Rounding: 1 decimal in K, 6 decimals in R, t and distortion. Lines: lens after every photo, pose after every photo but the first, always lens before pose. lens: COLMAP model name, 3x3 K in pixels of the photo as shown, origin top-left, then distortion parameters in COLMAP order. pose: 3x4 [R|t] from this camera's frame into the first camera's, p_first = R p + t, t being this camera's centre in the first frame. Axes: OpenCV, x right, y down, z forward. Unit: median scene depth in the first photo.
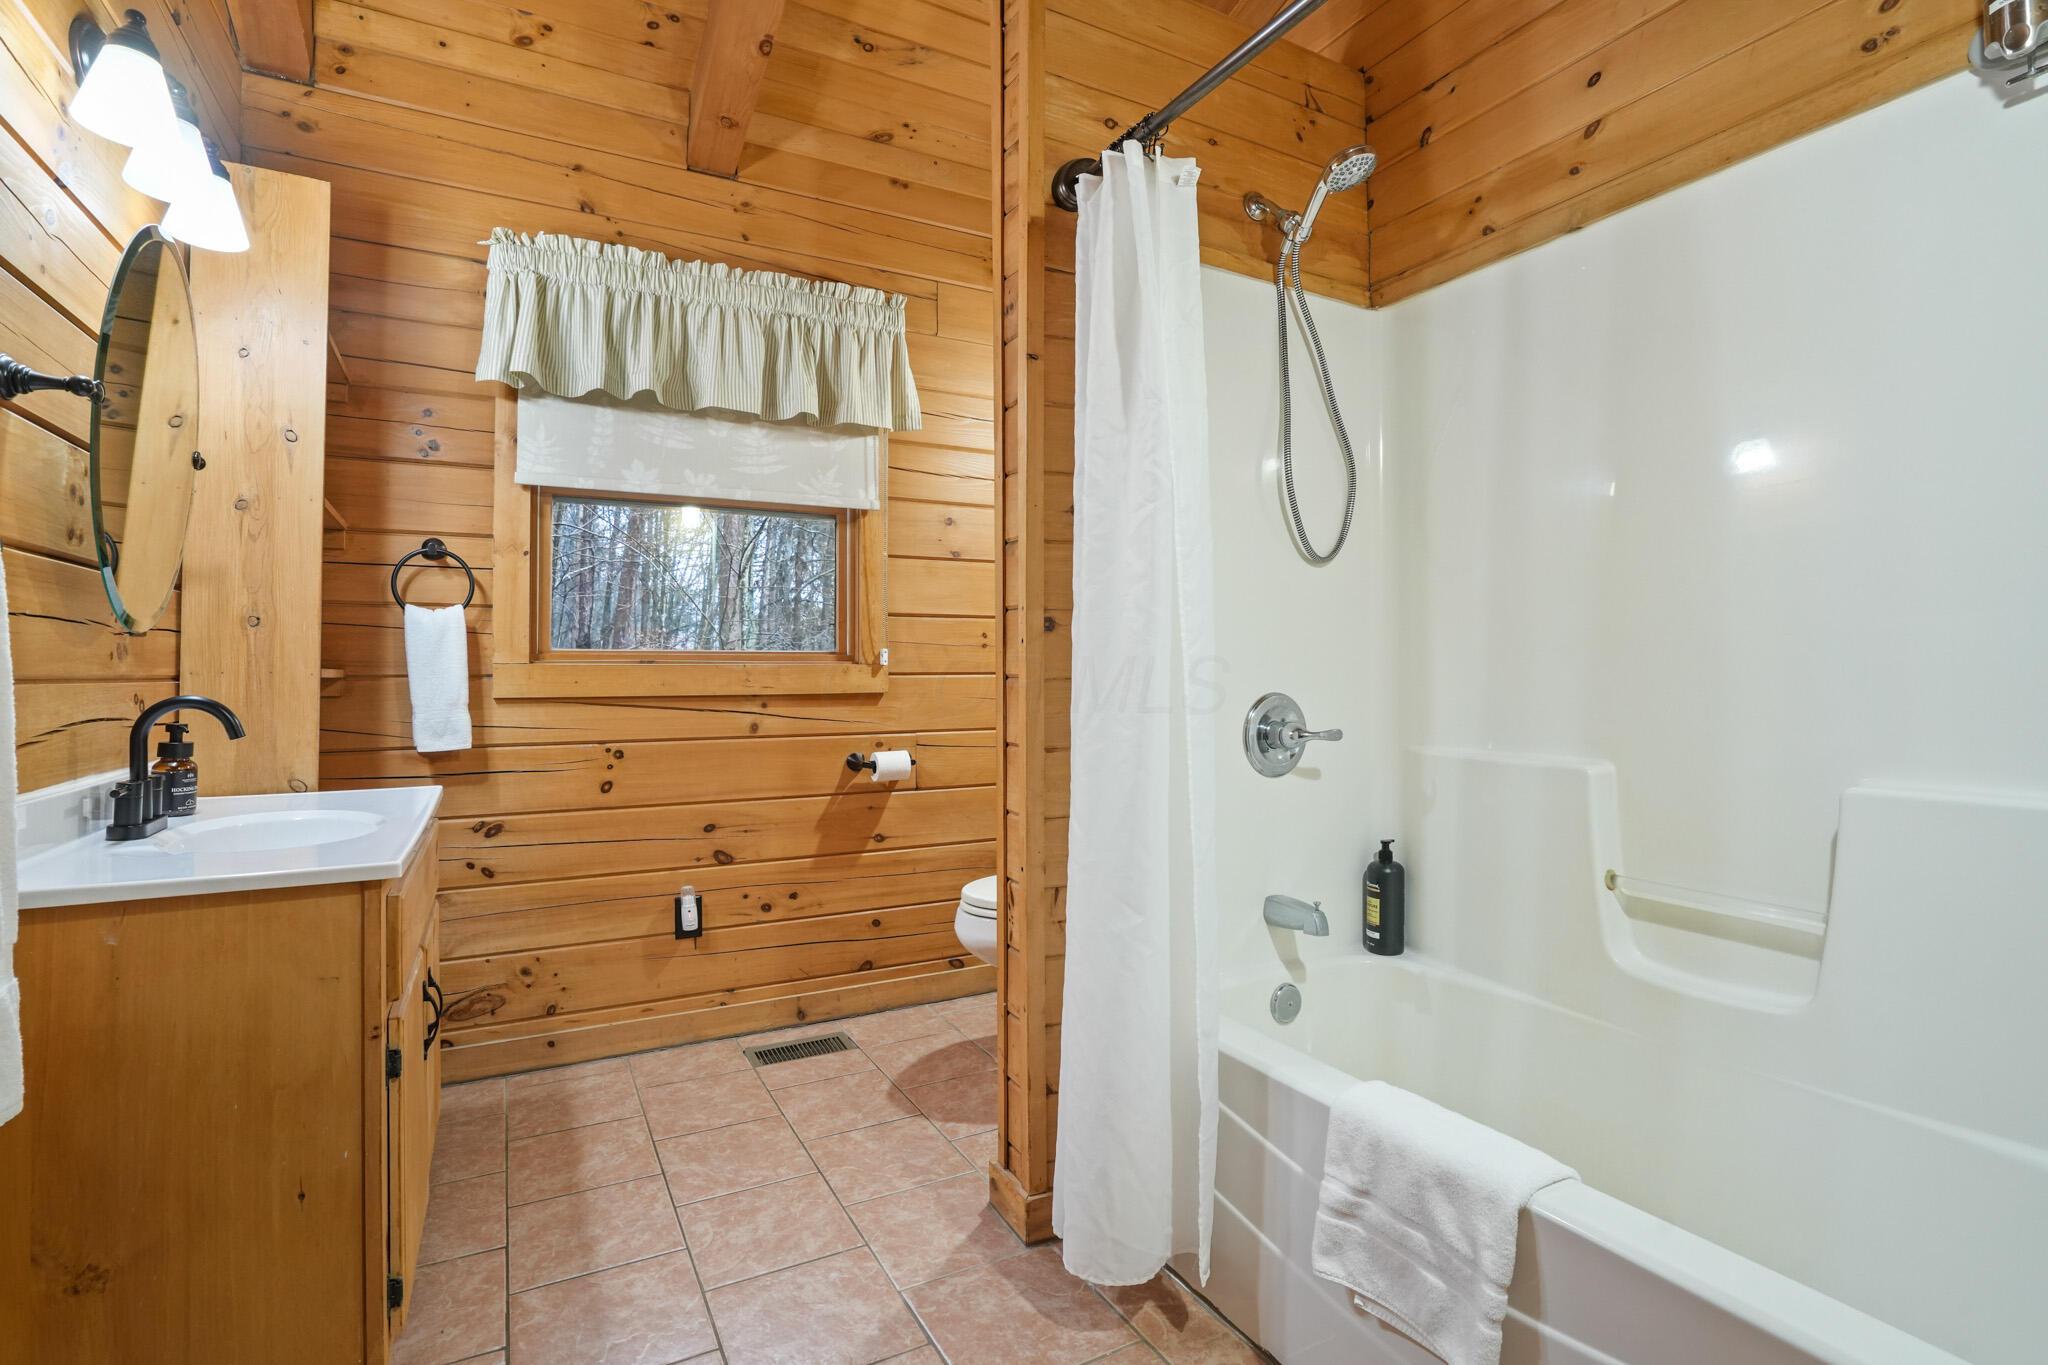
lens RADIAL K [[957.0, 0, 1027.3], [0, 957.0, 655.5], [0, 0, 1]] dist [-0.058509, 0.020895]
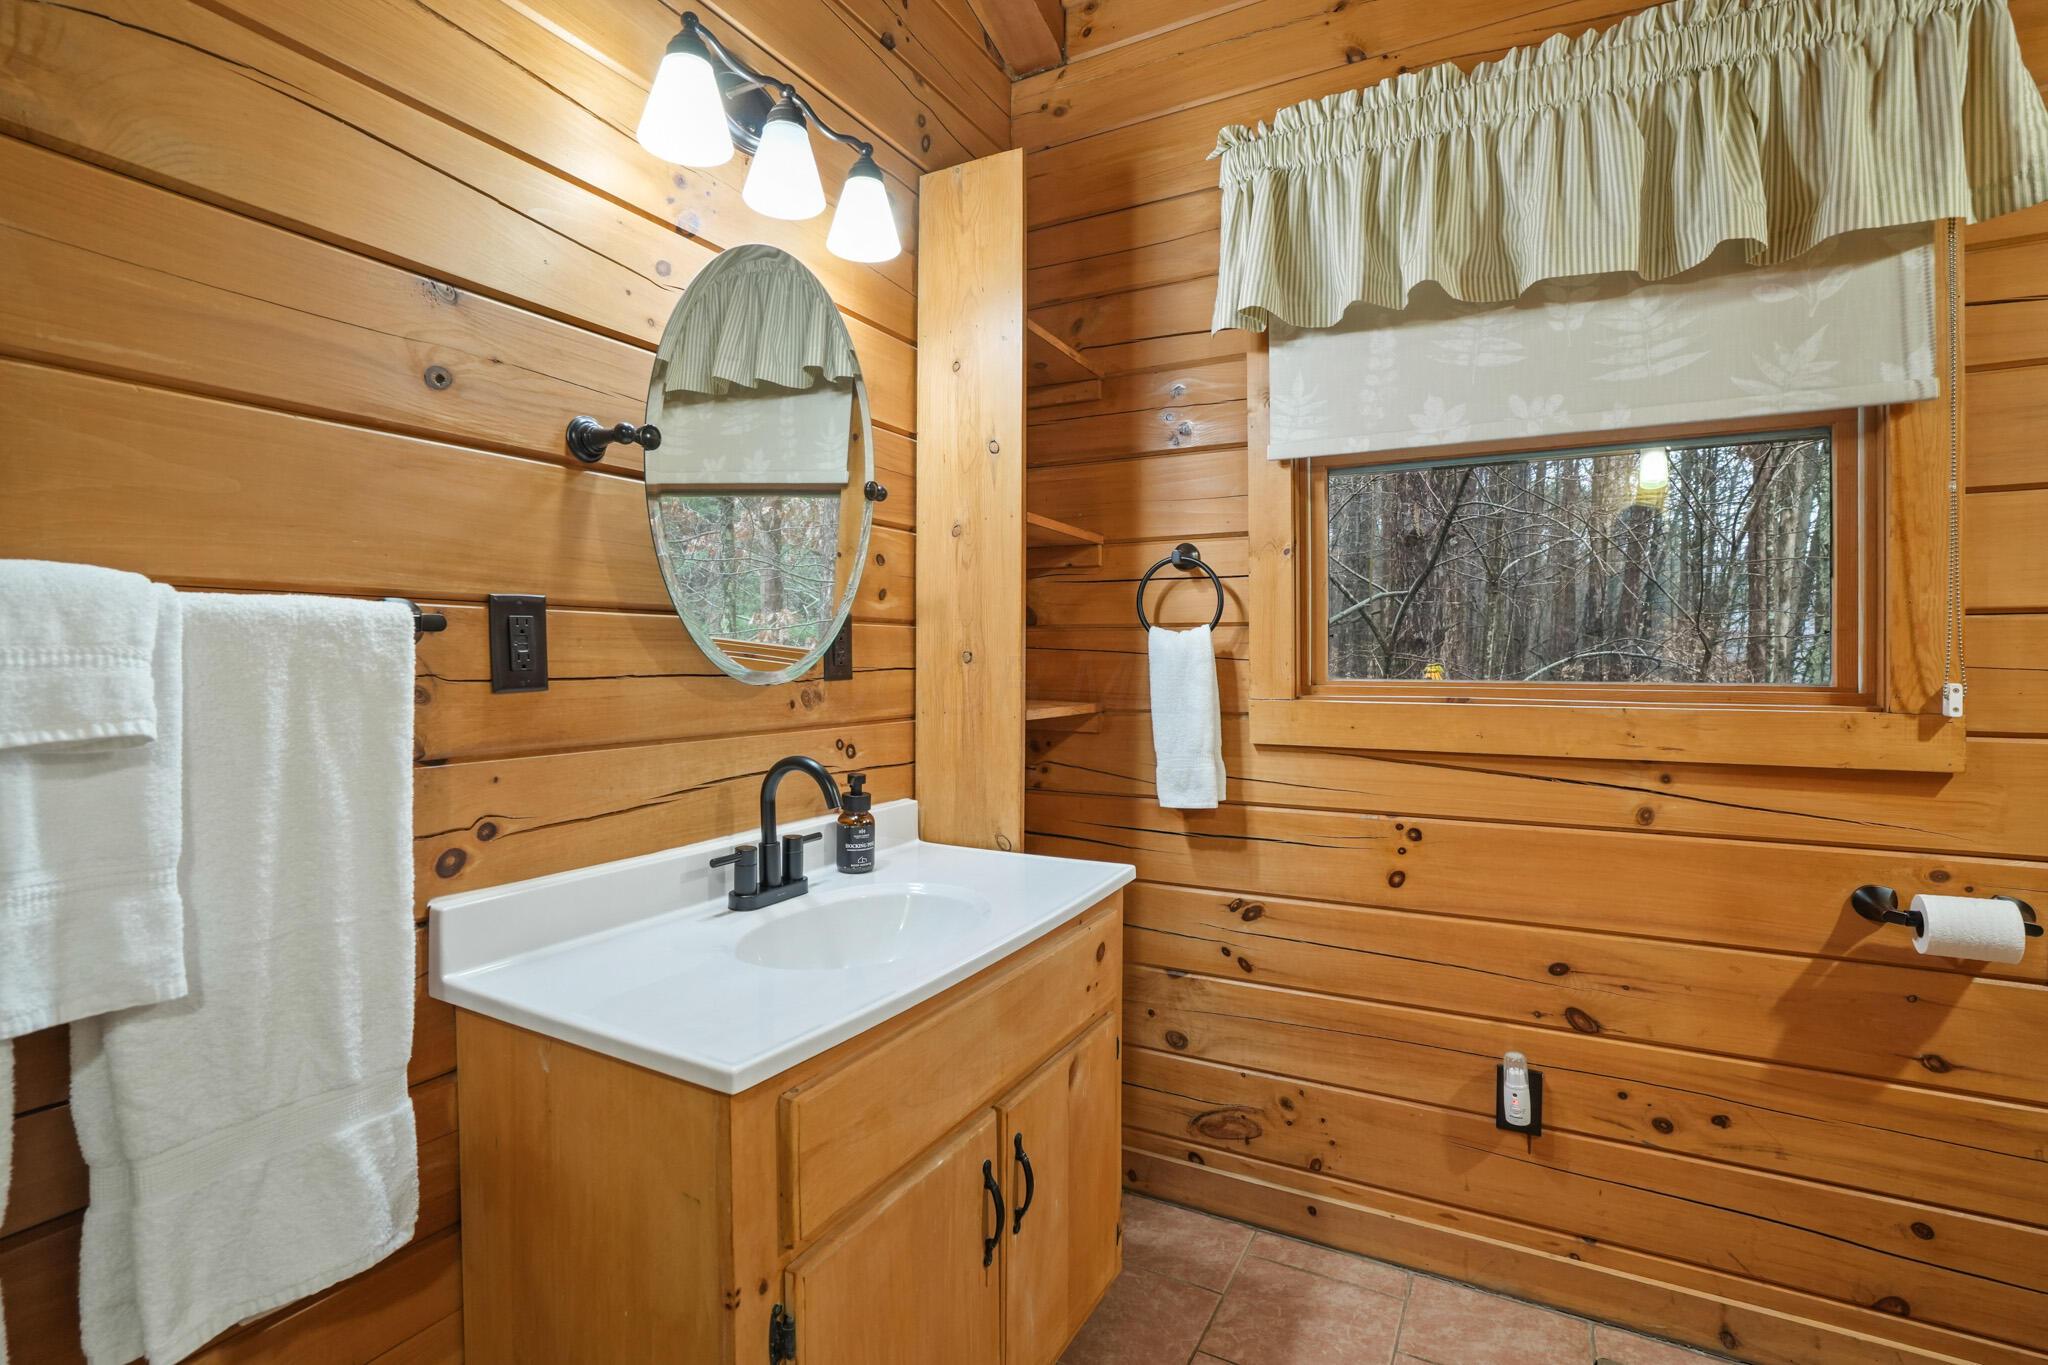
lens RADIAL K [[957.0, 0, 1027.3], [0, 957.0, 655.5], [0, 0, 1]] dist [-0.058509, 0.020895]
pose [[0.522390, 0.008656, -0.852663, 0.003763], [0.012388, 0.999766, 0.017739, -0.041904], [0.852617, -0.019829, 0.522161, 0.423691]]
